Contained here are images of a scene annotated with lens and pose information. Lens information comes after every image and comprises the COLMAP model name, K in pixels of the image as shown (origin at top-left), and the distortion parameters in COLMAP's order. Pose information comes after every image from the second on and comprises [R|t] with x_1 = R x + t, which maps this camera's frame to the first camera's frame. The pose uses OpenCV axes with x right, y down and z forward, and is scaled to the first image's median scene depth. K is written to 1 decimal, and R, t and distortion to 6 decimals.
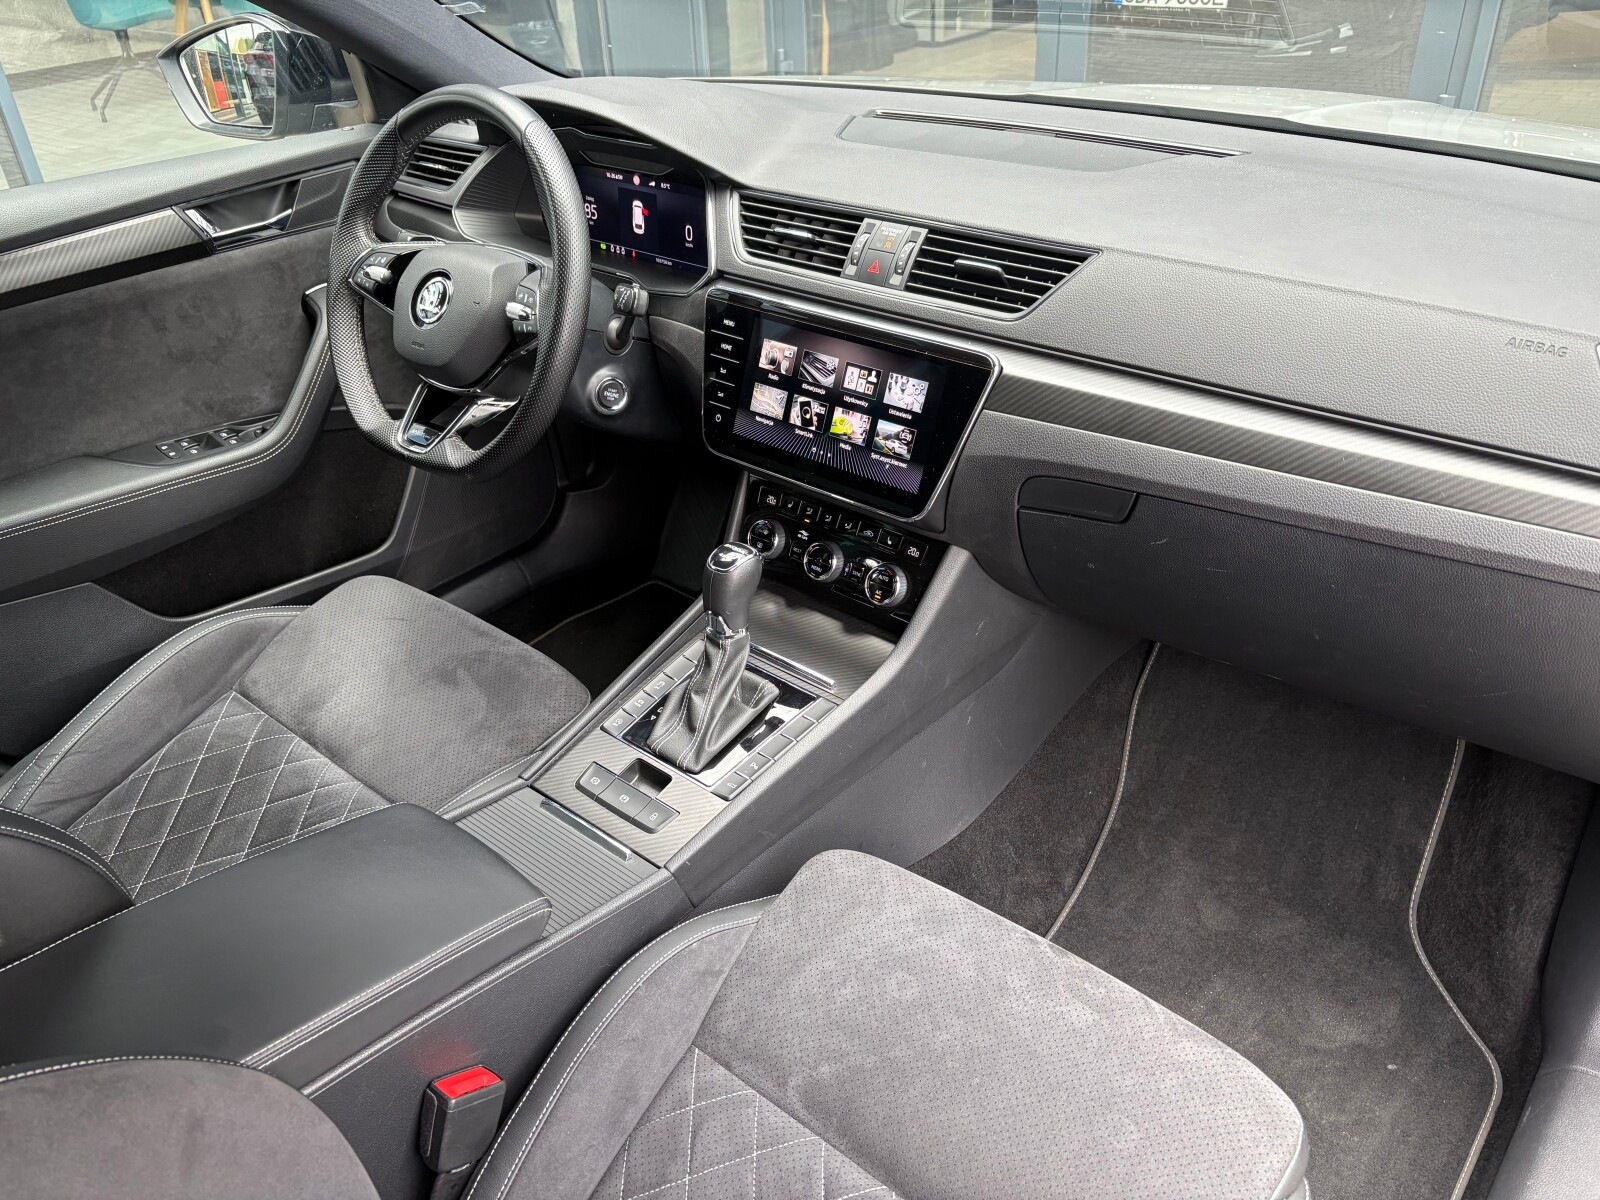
lens RADIAL K [[1204.8, 0, 784.4], [0, 1204.8, 607.2], [0, 0, 1]] dist [0.020929, -0.030645]
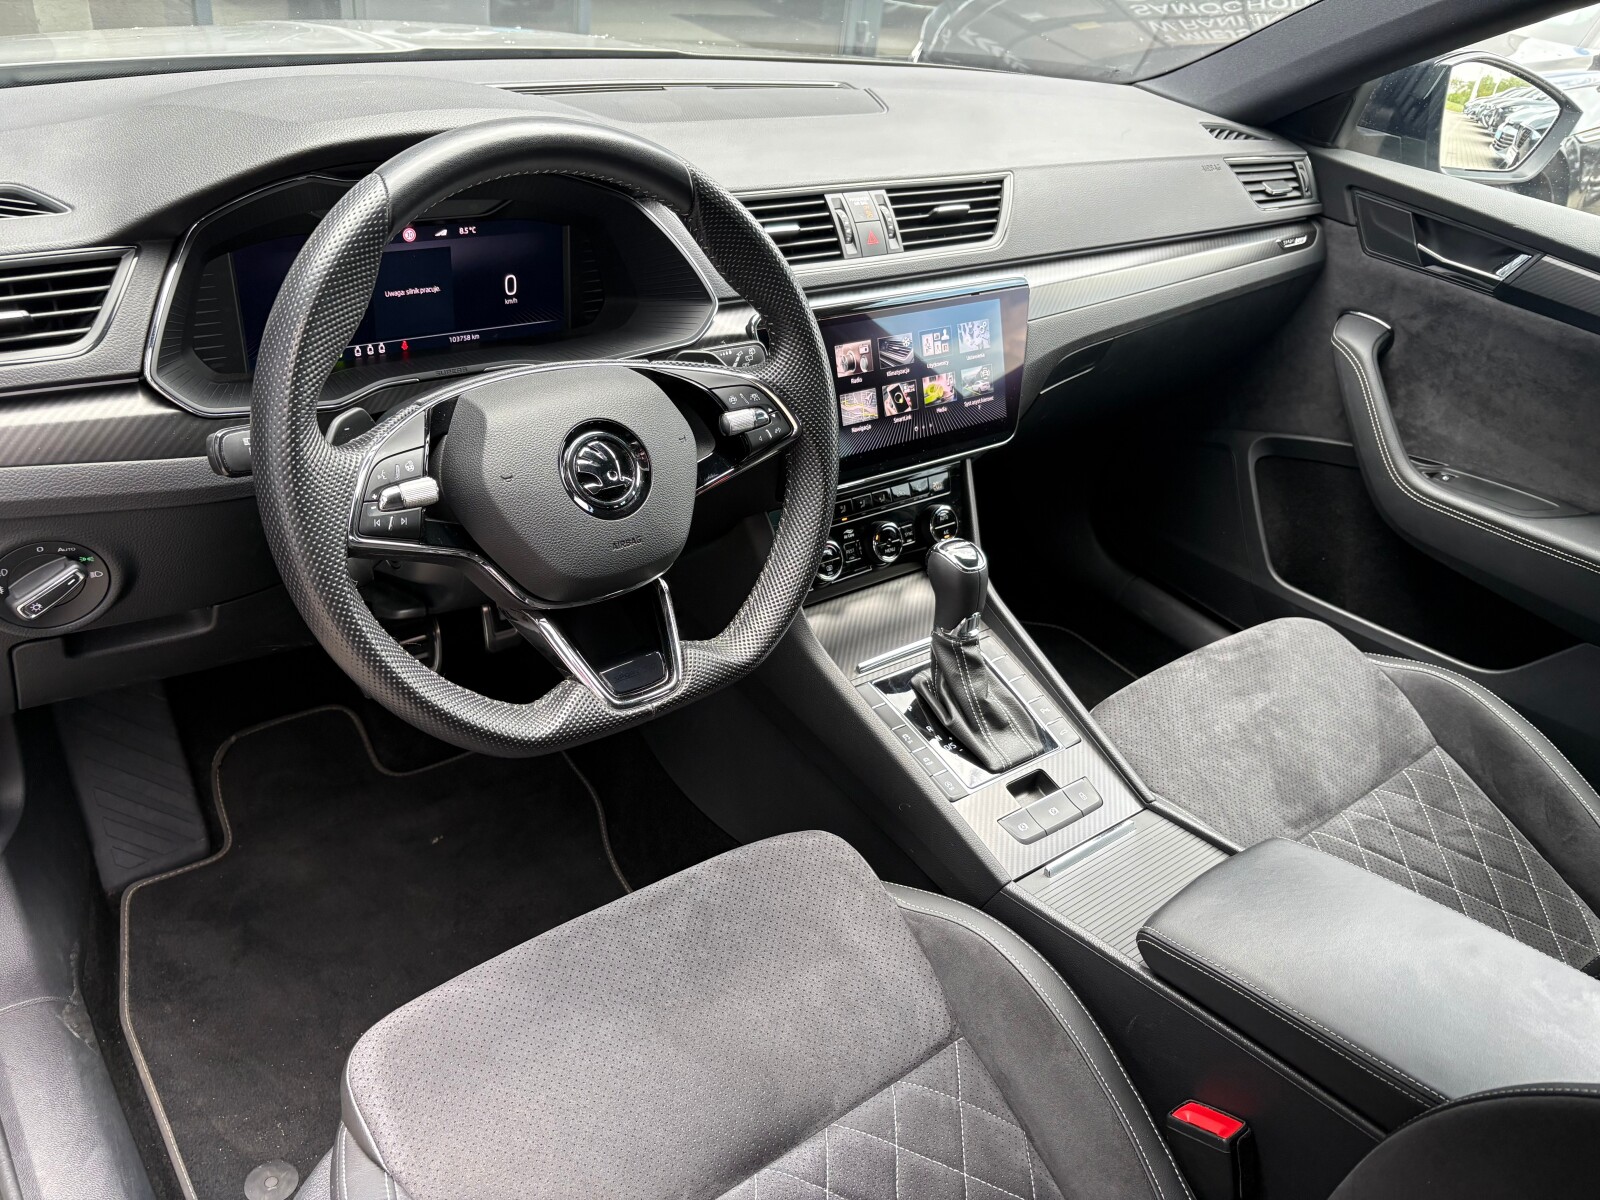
lens RADIAL K [[1204.8, 0, 790.6], [0, 1204.8, 612.3], [0, 0, 1]] dist [0.020929, -0.030645]
pose [[0.188782, -0.480963, 0.856175, -0.906969], [0.417825, 0.828339, 0.373197, -0.414692], [-0.888698, 0.287279, 0.357334, 0.774932]]
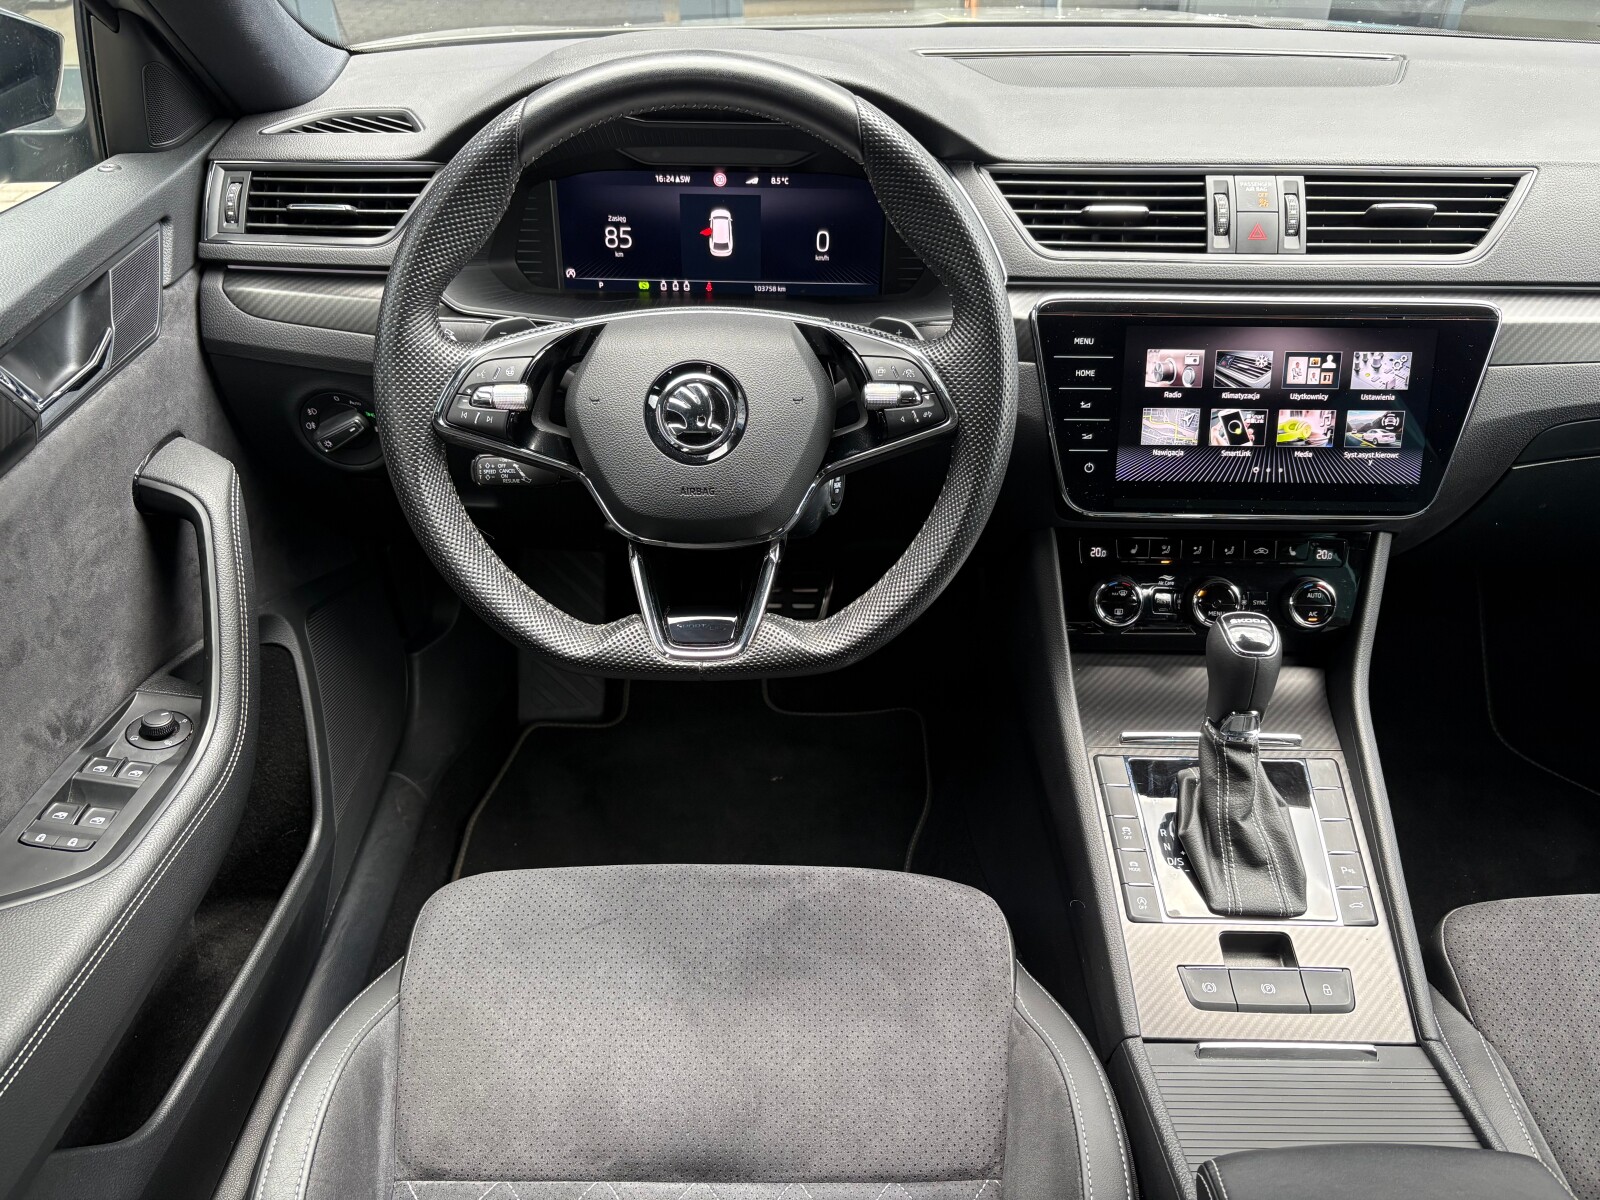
lens RADIAL K [[1204.8, 0, 788.9], [0, 1204.8, 599.0], [0, 0, 1]] dist [0.020929, -0.030645]
pose [[0.758400, -0.326974, 0.563842, -0.679737], [0.315854, 0.941075, 0.120891, -0.241949], [-0.570145, 0.086408, 0.816987, 0.527772]]
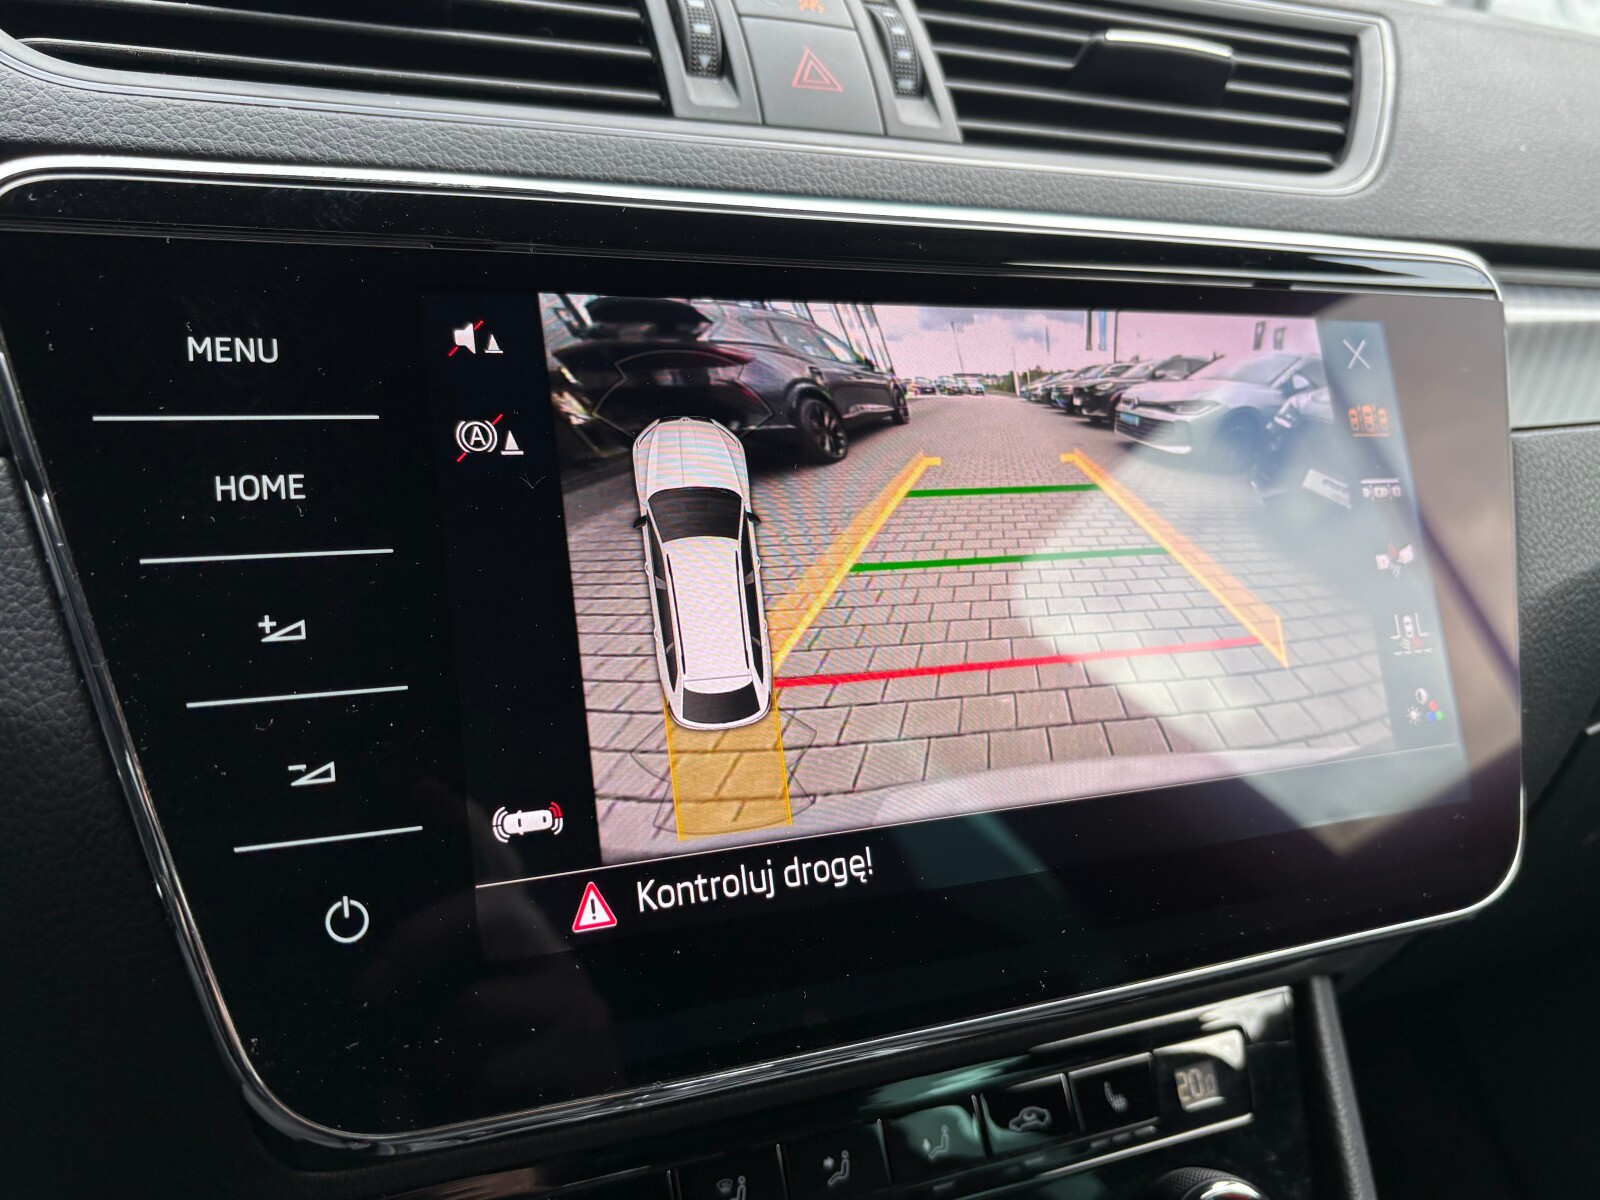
lens RADIAL K [[1432.6, 0, 803.2], [0, 1432.6, 602.6], [0, 0, 1]] dist [-0.009617, -0.004137]
pose [[0.397919, -0.138391, 0.906922, -0.202926], [0.450503, 0.890637, -0.061756, -0.163802], [-0.799192, 0.433145, 0.416747, 0.903909]]
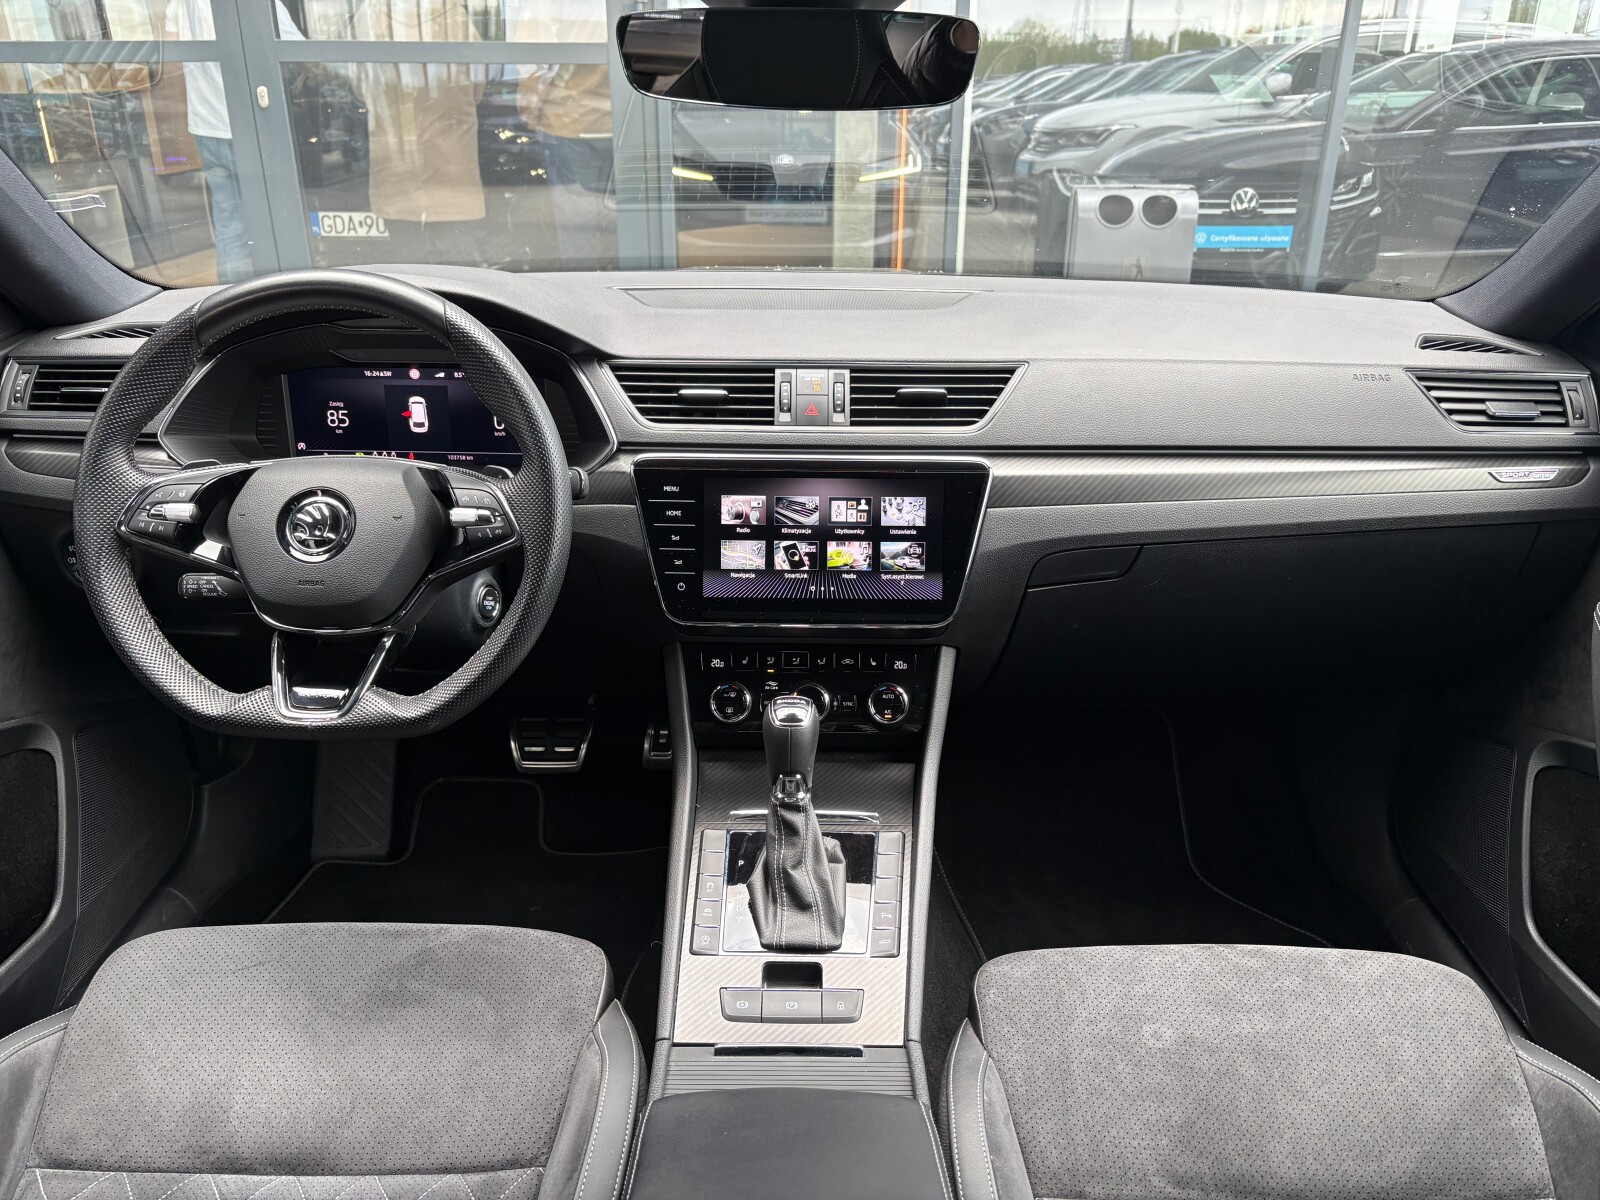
lens RADIAL K [[1204.8, 0, 795.6], [0, 1204.8, 594.9], [0, 0, 1]] dist [0.020929, -0.030645]
pose [[0.754193, -0.205319, 0.623728, -0.605424], [0.317122, 0.945635, -0.072170, -0.057609], [-0.575001, 0.252228, 0.778303, 0.229560]]
